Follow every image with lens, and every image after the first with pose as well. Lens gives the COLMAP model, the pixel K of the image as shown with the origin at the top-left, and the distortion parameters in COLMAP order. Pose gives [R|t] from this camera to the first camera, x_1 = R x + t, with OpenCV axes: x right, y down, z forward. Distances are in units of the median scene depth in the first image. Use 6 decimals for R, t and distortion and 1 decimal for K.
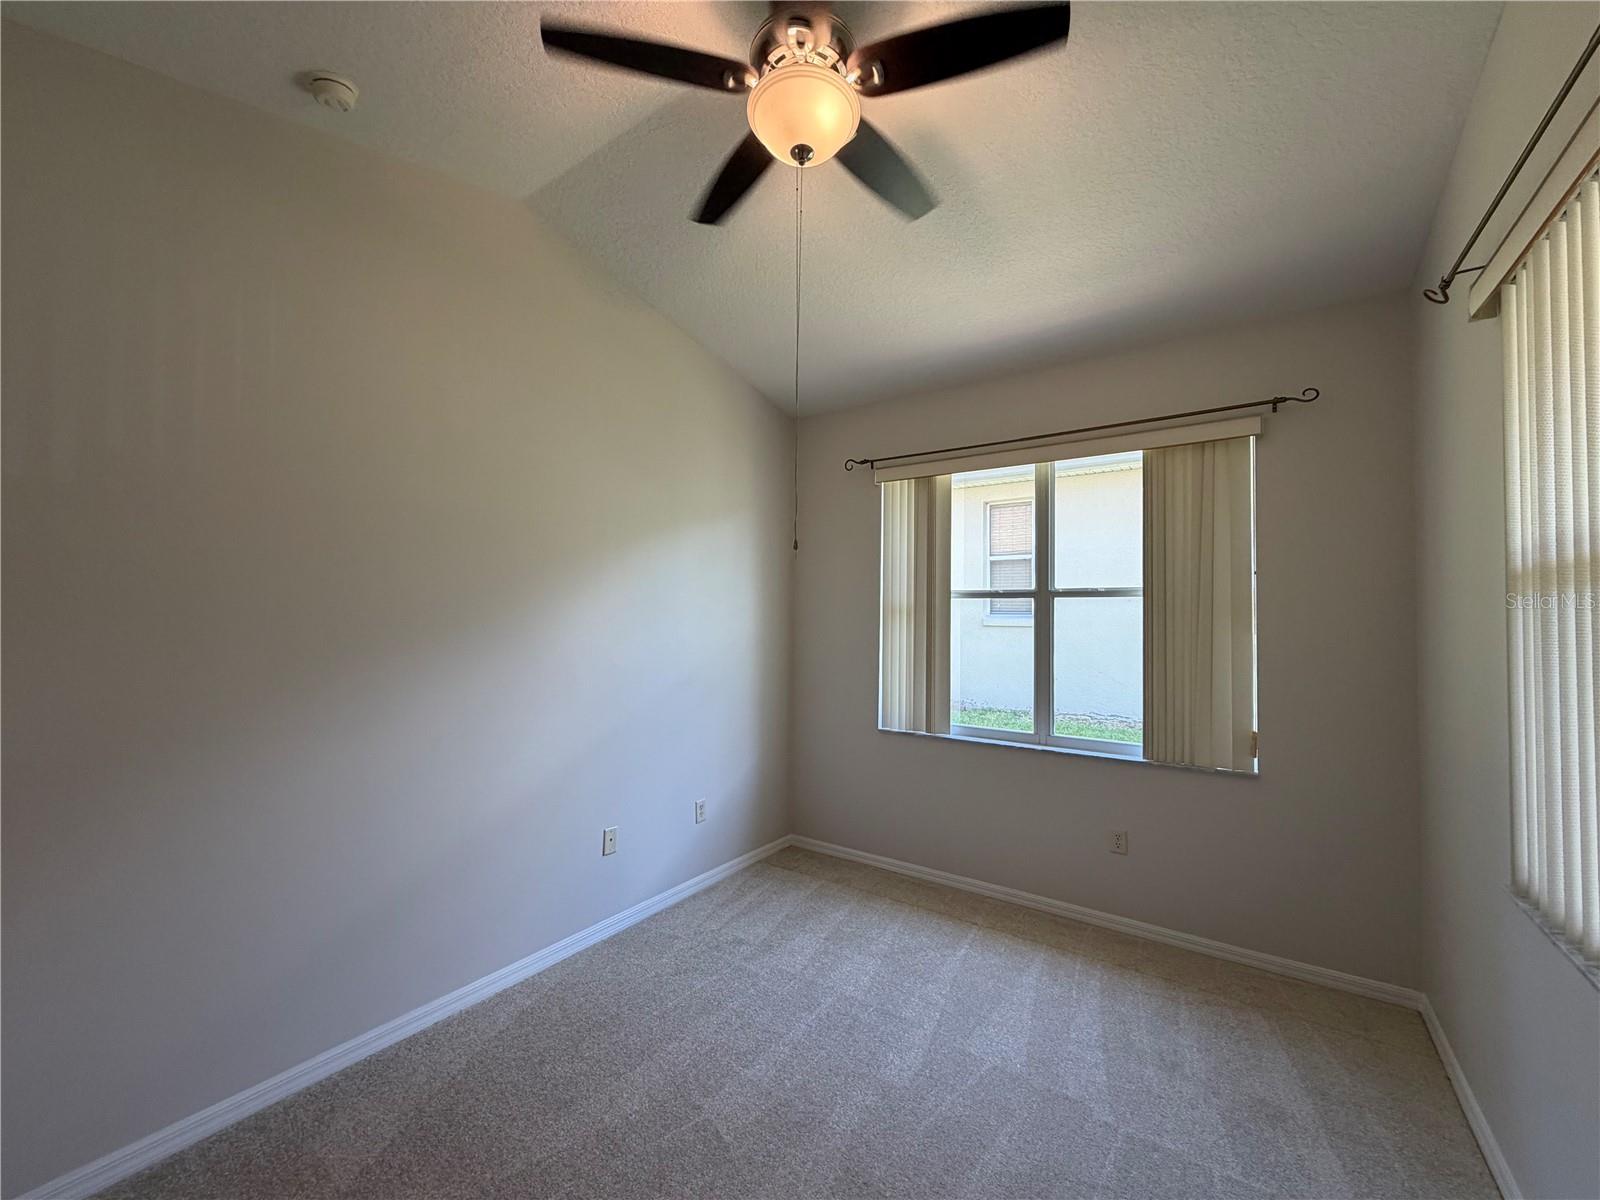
lens RADIAL K [[637.0, 0, 802.8], [0, 637.0, 601.4], [0, 0, 1]] dist [0.000665, -0.000214]
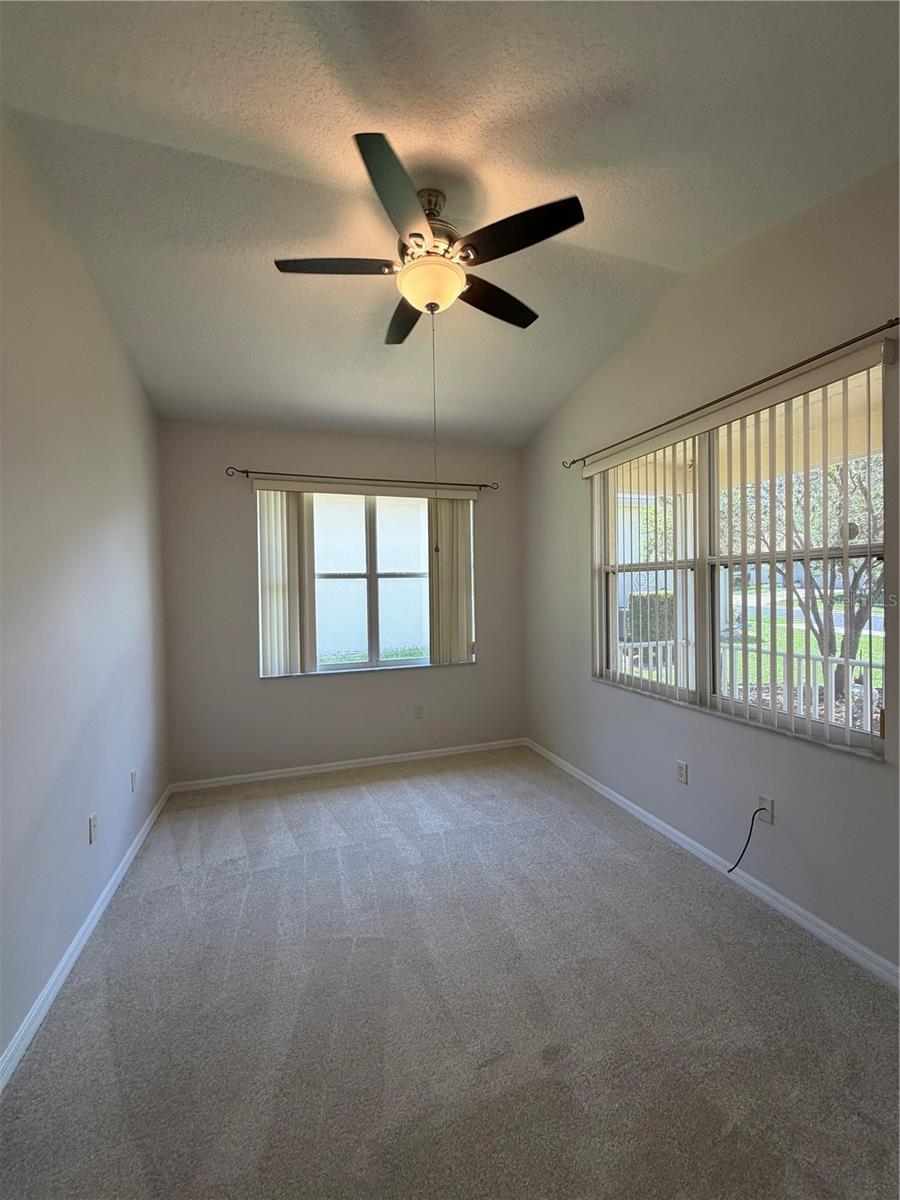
lens RADIAL K [[477.8, 0, 444.9], [0, 477.8, 594.9], [0, 0, 1]] dist [0.000665, -0.000214]
pose [[0.594198, -0.032957, 0.803643, -0.527271], [0.003820, 0.999265, 0.038155, -0.009557], [-0.804310, -0.019602, 0.593887, 0.122652]]
